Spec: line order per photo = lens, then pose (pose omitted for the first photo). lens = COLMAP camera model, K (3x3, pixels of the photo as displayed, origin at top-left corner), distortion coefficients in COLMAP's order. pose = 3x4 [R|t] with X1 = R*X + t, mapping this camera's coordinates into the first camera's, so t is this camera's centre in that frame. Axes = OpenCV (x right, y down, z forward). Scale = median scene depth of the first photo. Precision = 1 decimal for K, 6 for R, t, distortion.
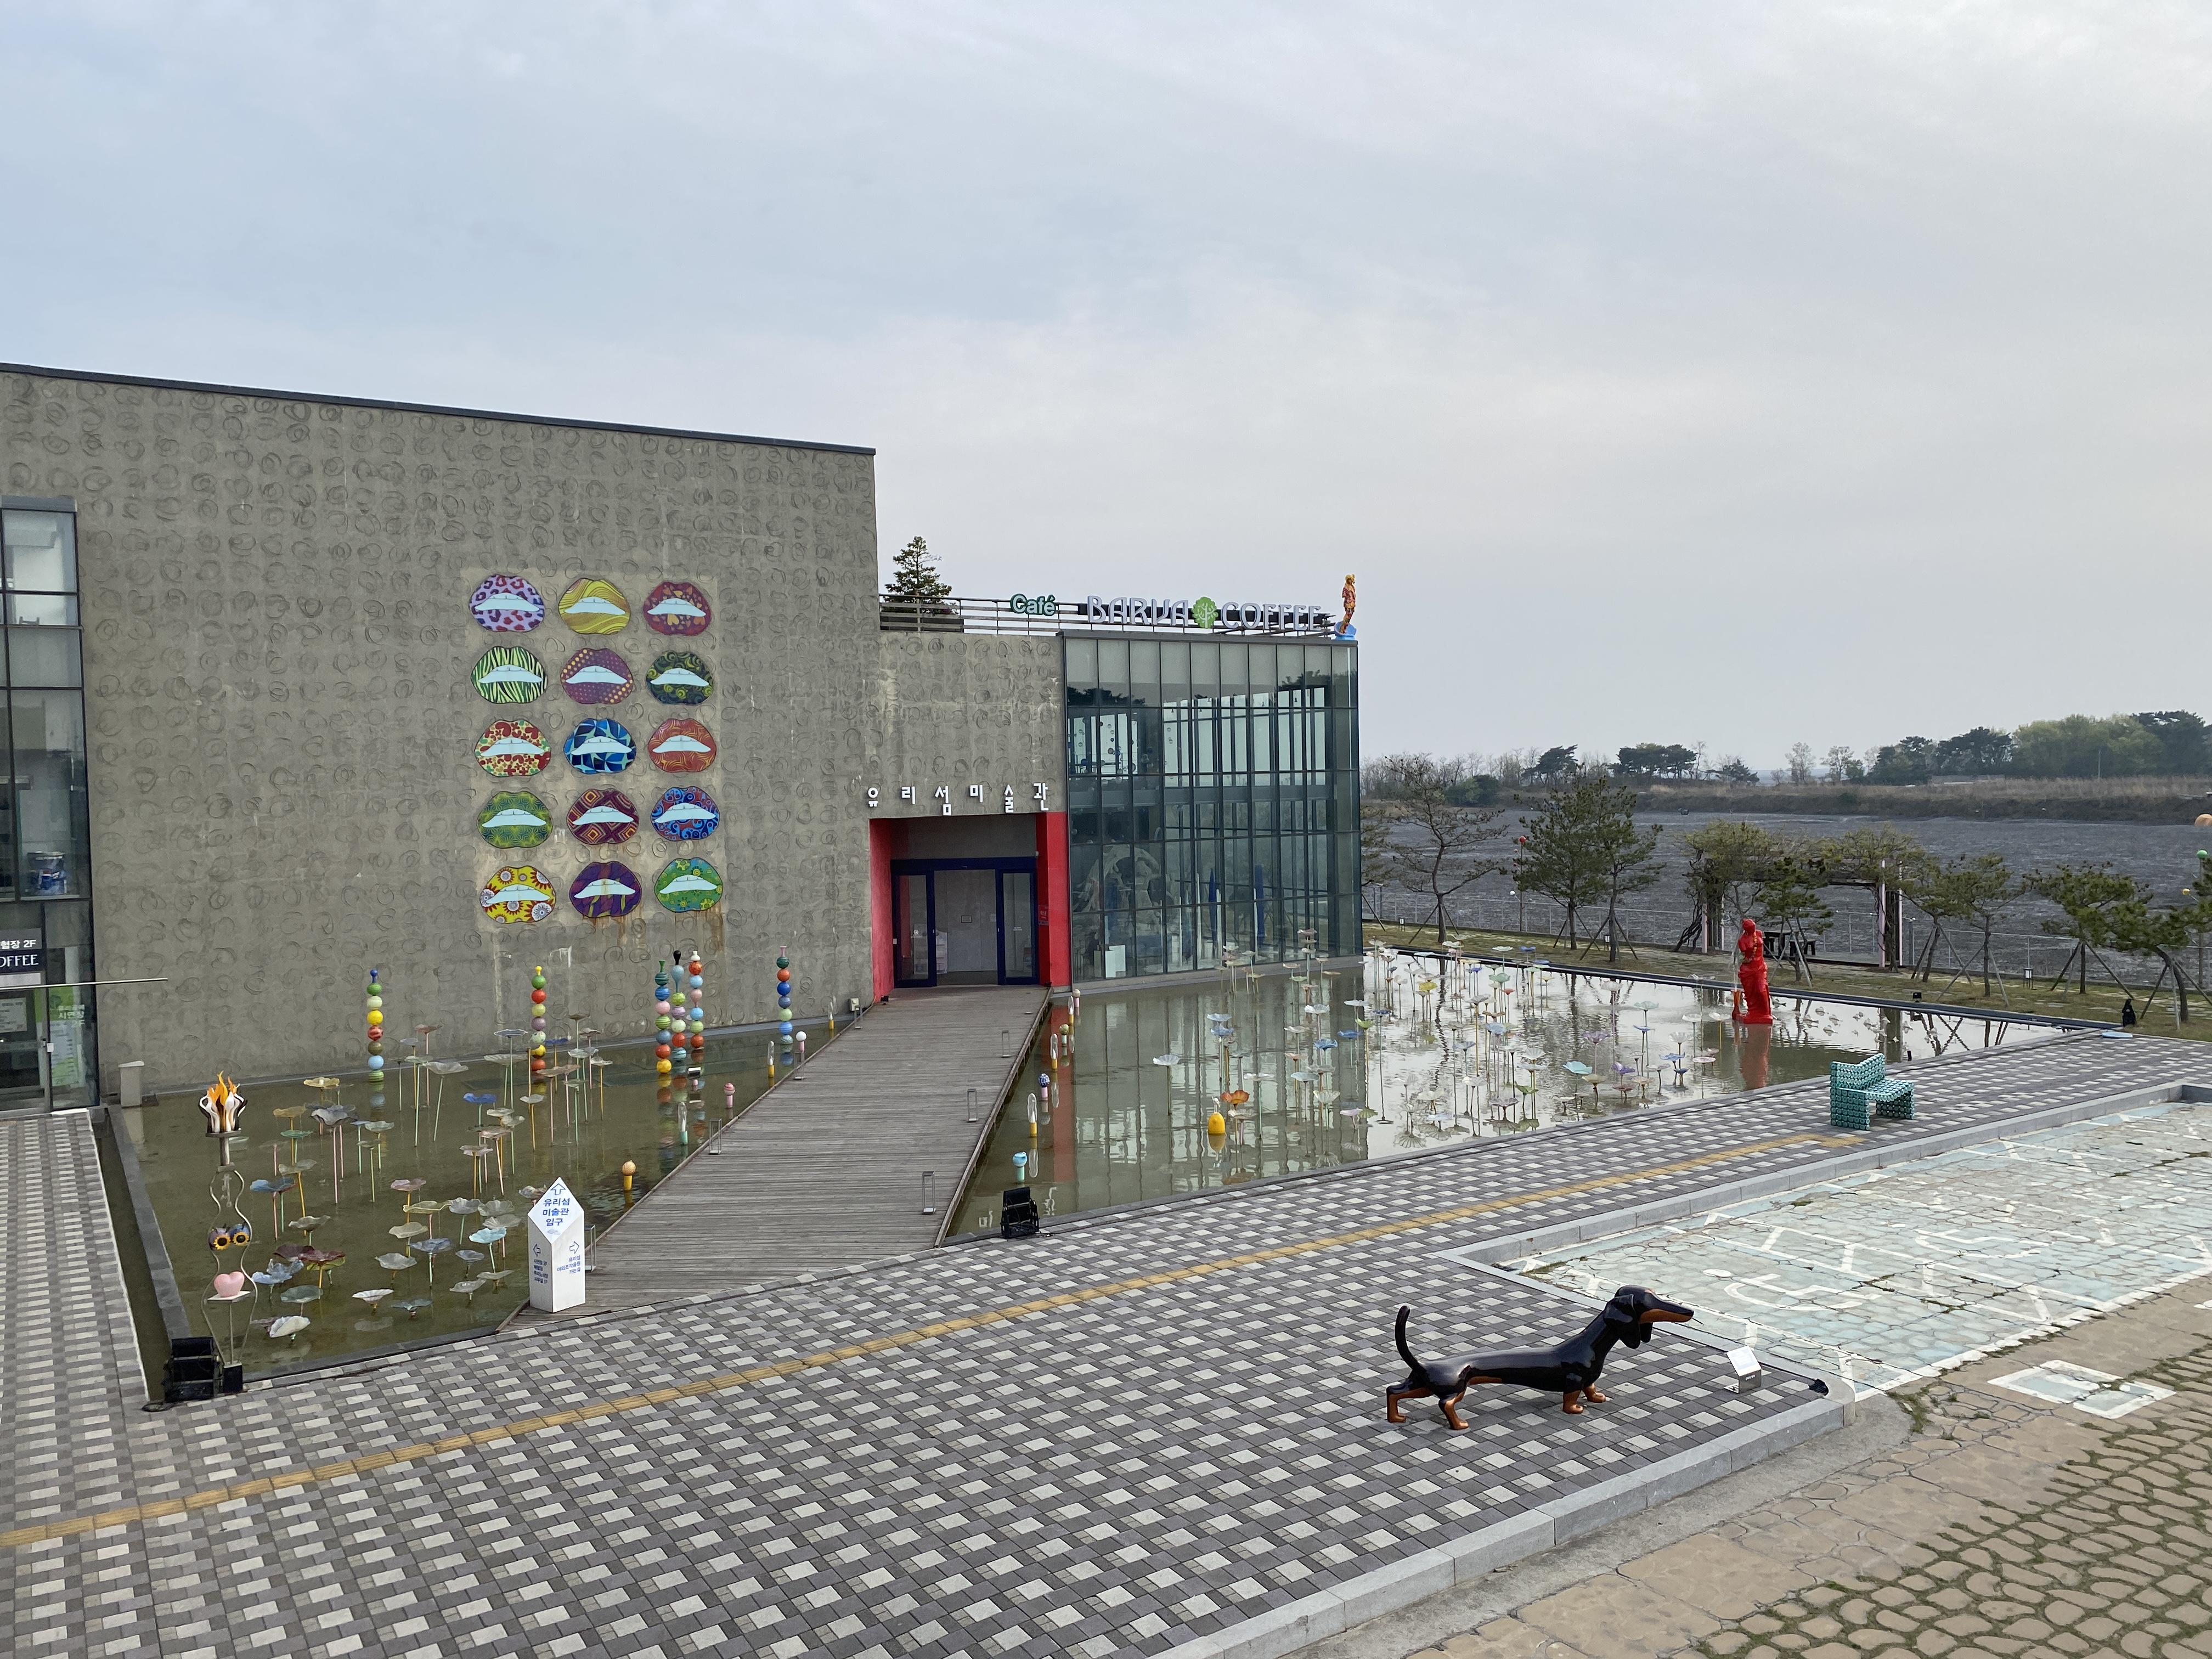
lens RADIAL K [[1702.4, 0, 1106.5], [0, 1702.4, 842.5], [0, 0, 1]] dist [0.032699, -0.031848]
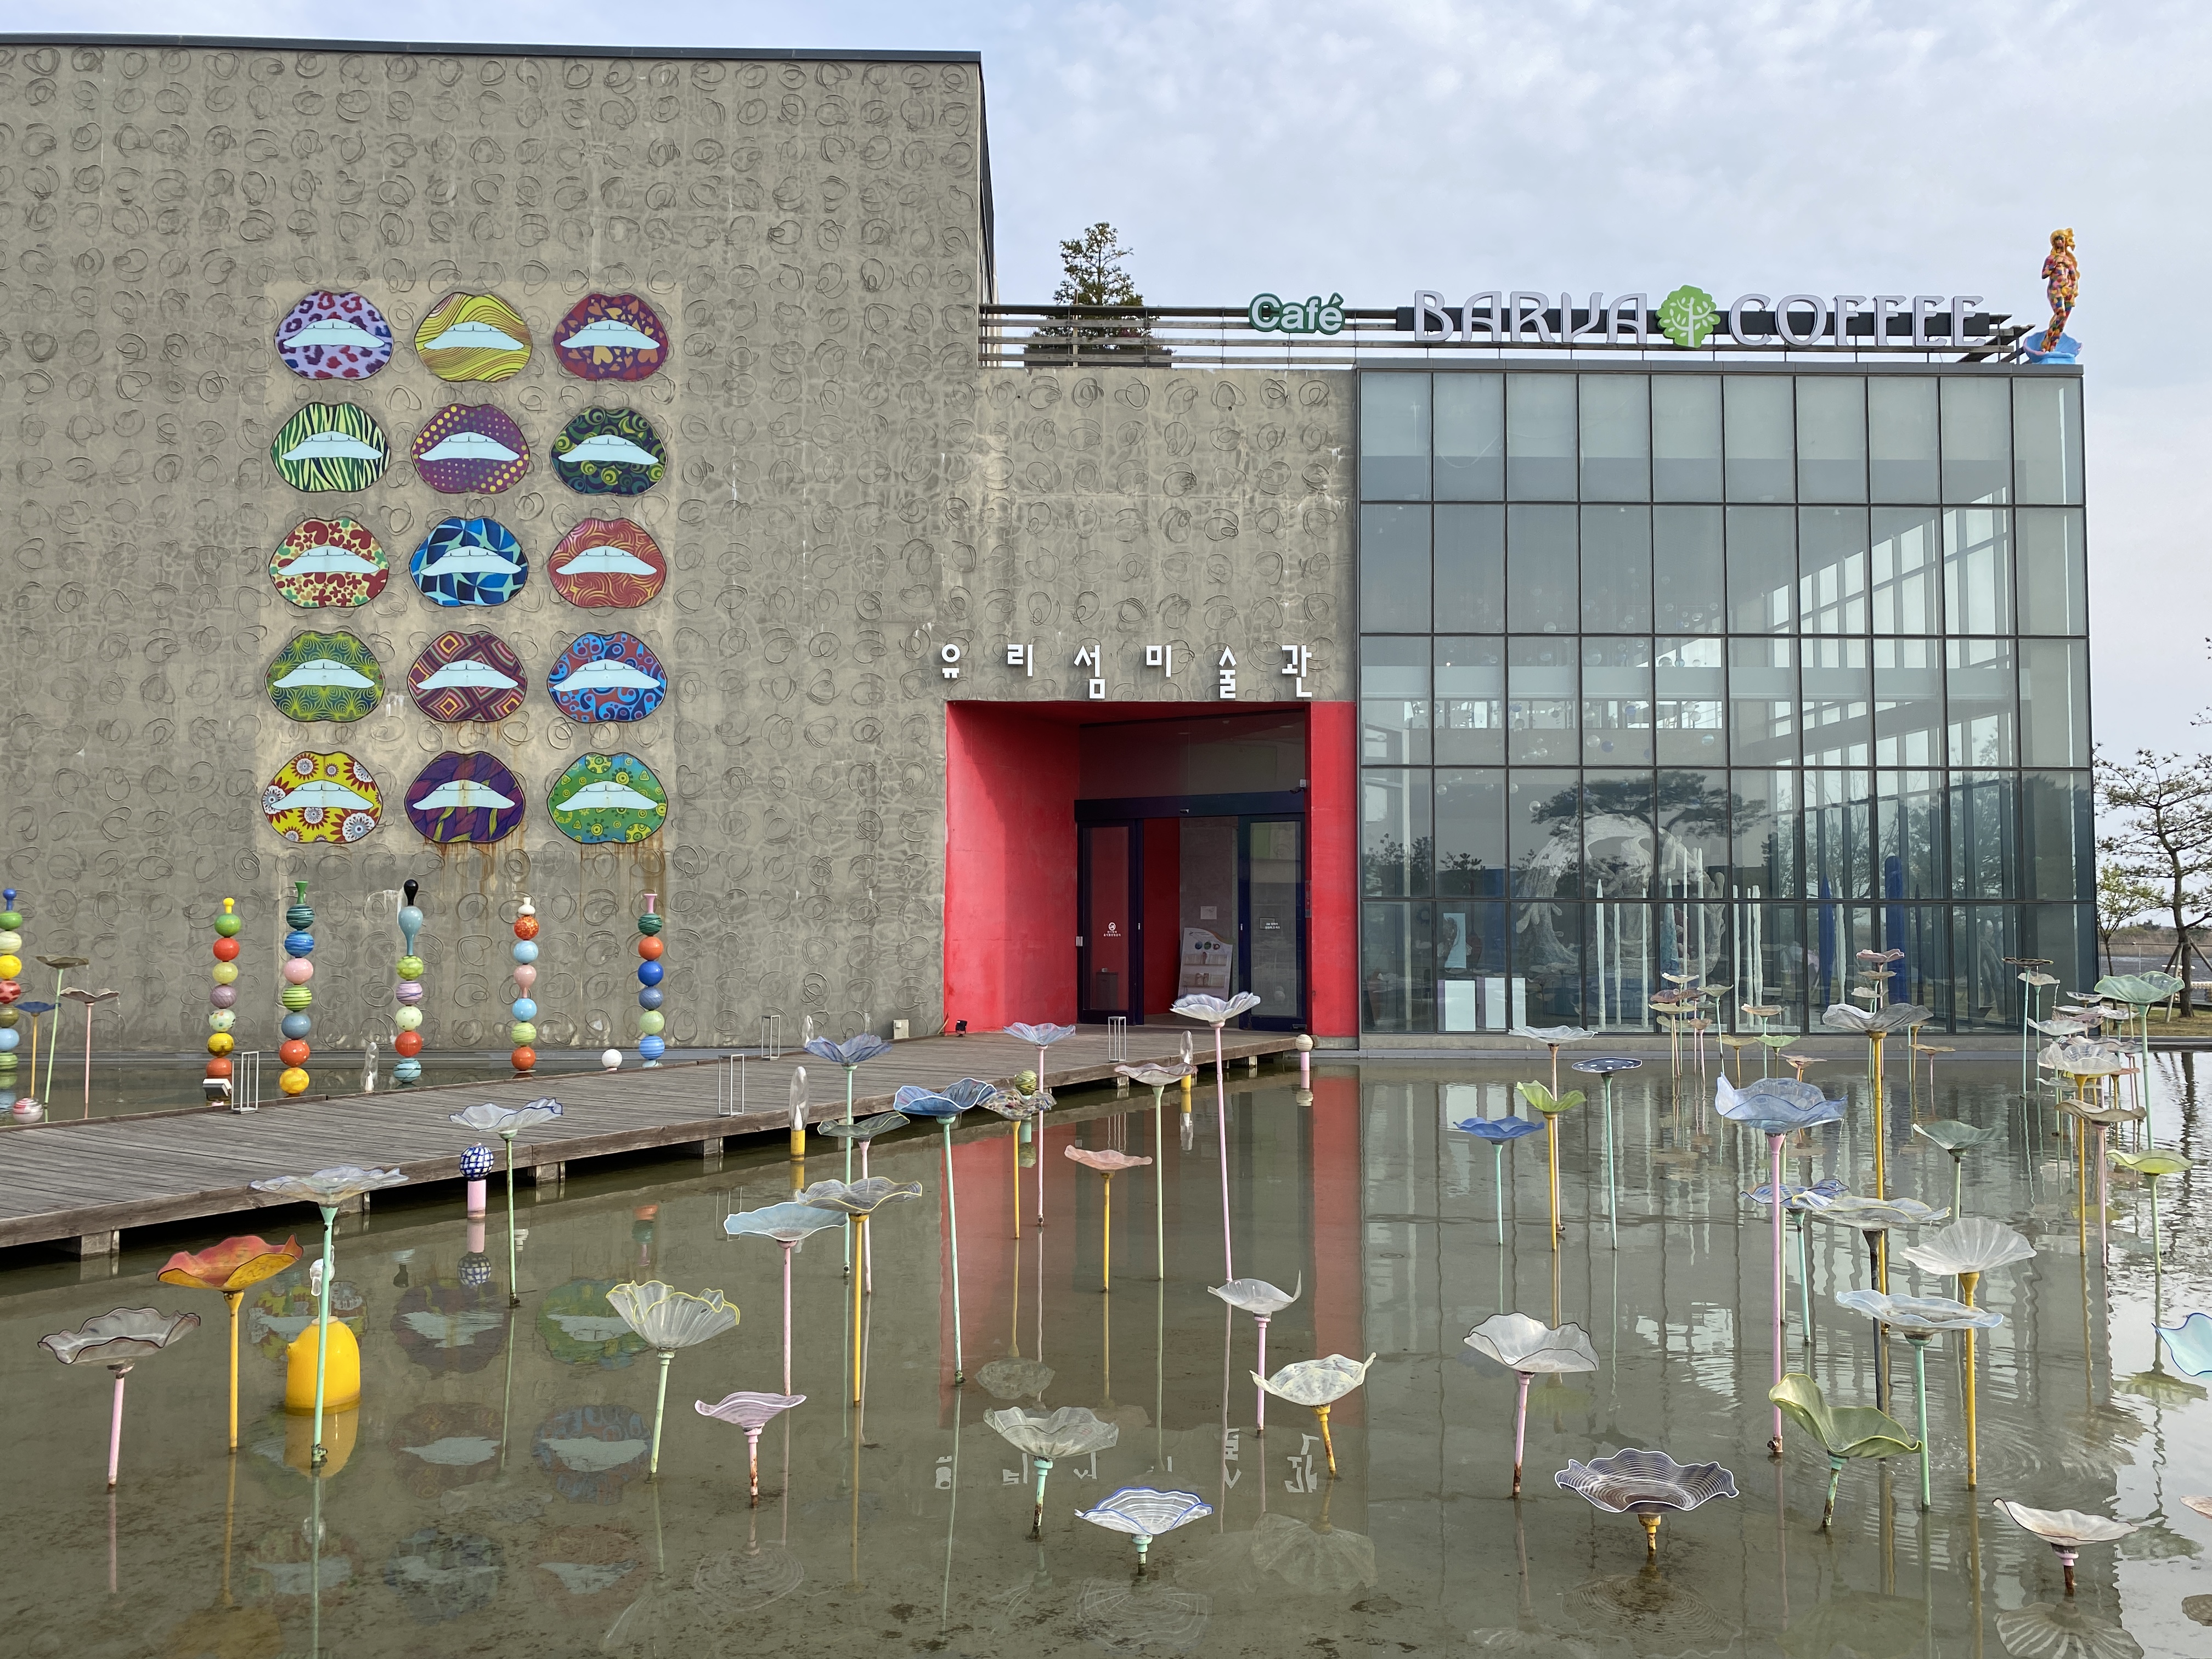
lens RADIAL K [[1702.4, 0, 1101.7], [0, 1702.4, 830.0], [0, 0, 1]] dist [0.032699, -0.031848]
pose [[0.851838, 0.000863, -0.523804, 0.210723], [-0.043652, 0.996637, -0.069347, 0.069718], [0.521983, 0.081937, 0.849011, 0.595567]]
